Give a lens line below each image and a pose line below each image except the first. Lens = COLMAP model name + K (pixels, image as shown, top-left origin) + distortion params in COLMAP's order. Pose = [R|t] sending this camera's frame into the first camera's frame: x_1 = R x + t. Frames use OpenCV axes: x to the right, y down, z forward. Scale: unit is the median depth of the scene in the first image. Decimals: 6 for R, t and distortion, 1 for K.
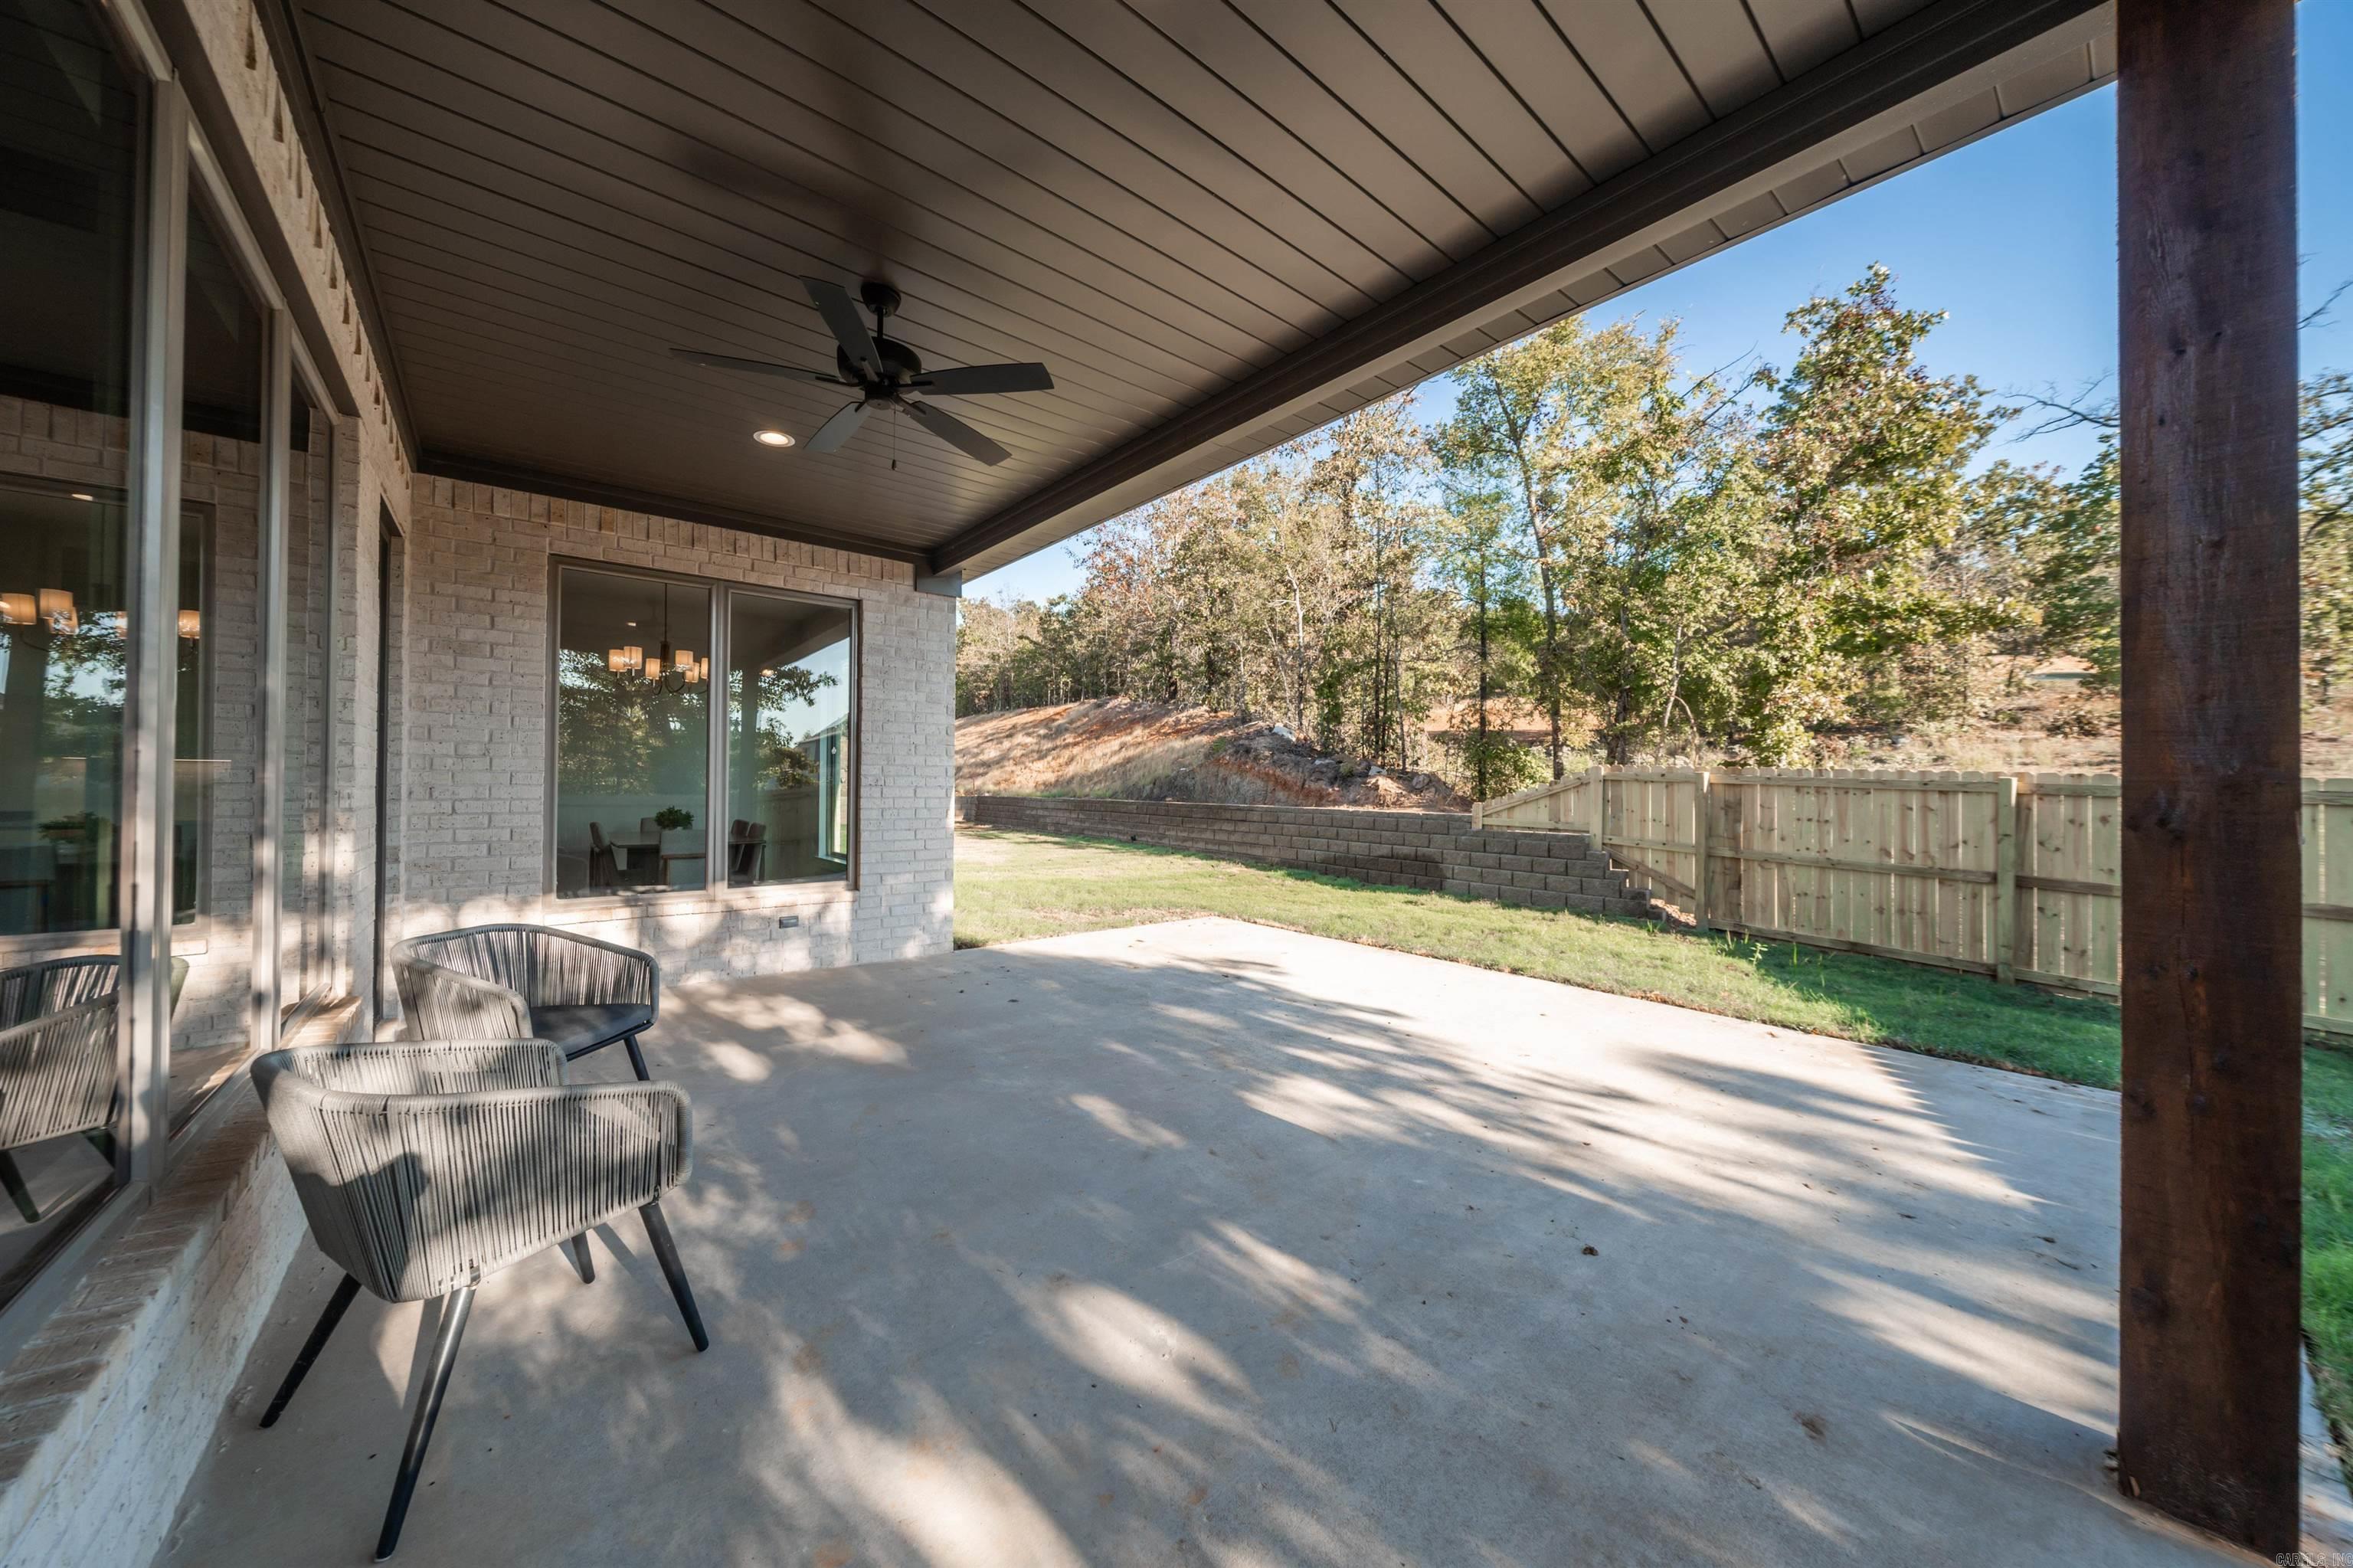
lens RADIAL K [[802.8, 0, 1177.6], [0, 802.8, 780.0], [0, 0, 1]] dist [-0.000145, -0.000013]
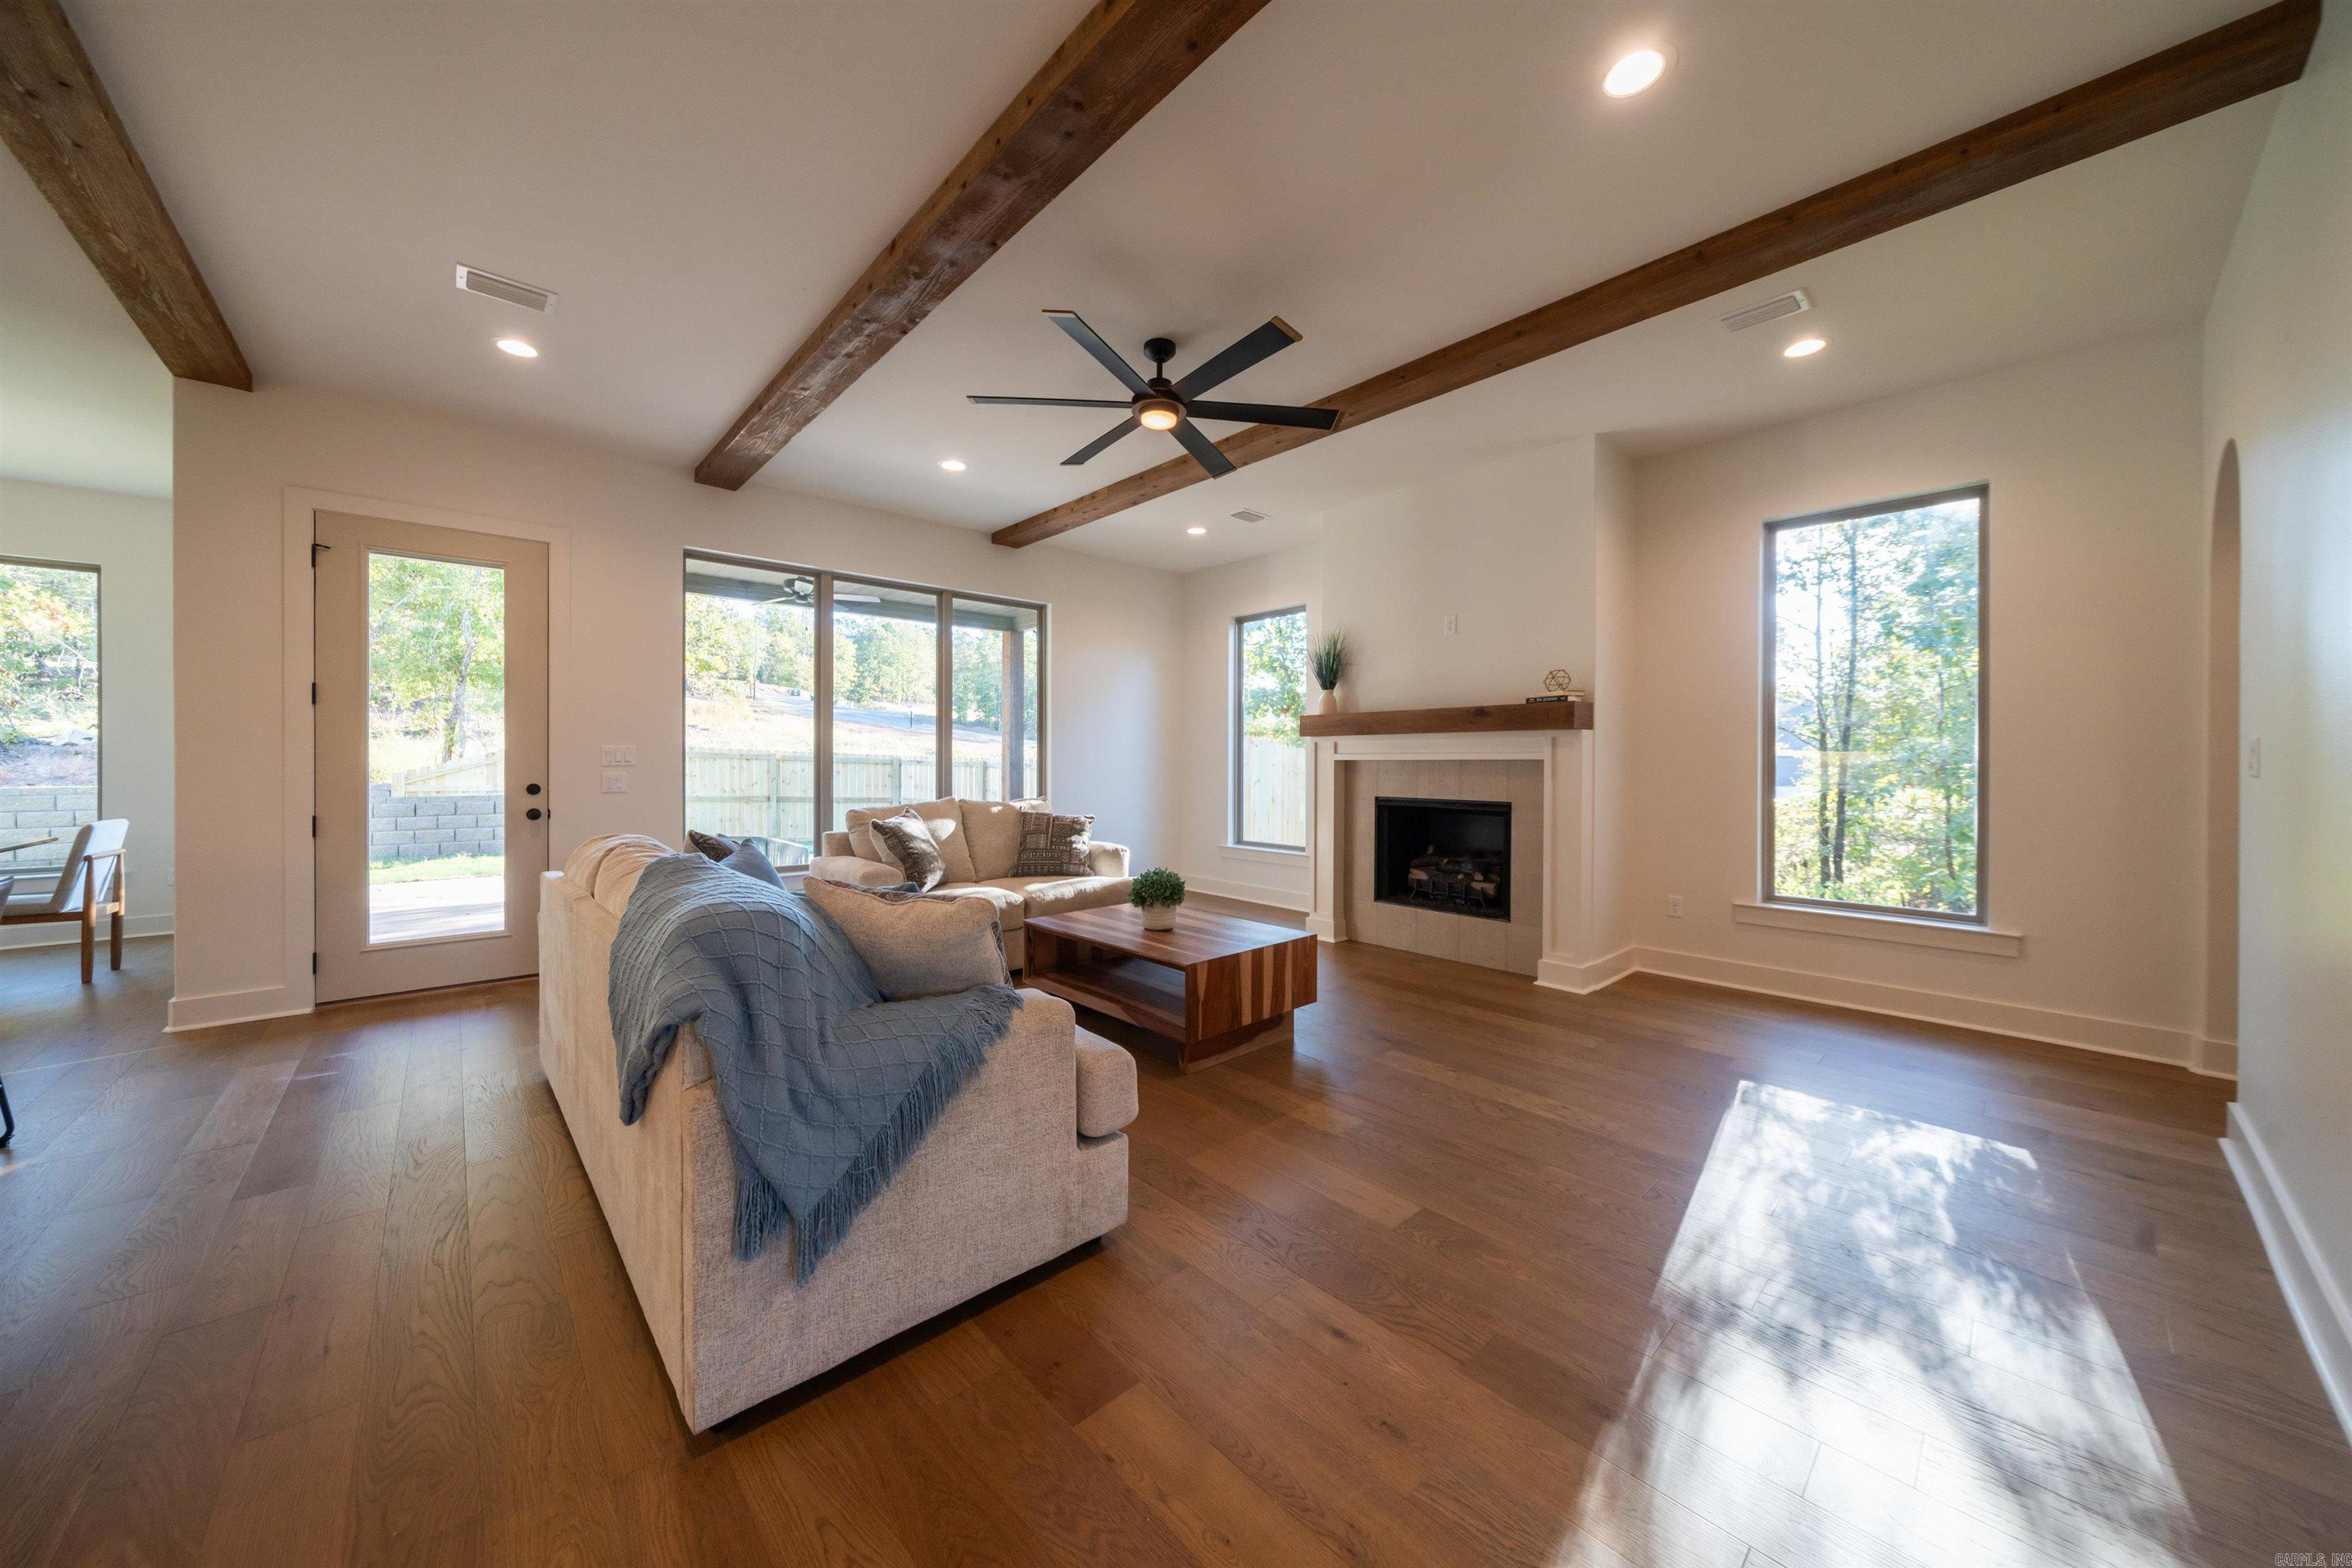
lens RADIAL K [[802.4, 0, 1174.9], [0, 802.4, 765.9], [0, 0, 1]] dist [-0.000145, -0.000013]
pose [[-0.045238, -0.013171, 0.998889, -1.147024], [-0.005667, 0.999900, 0.012928, -0.000297], [-0.998960, -0.005076, -0.045308, -0.004563]]
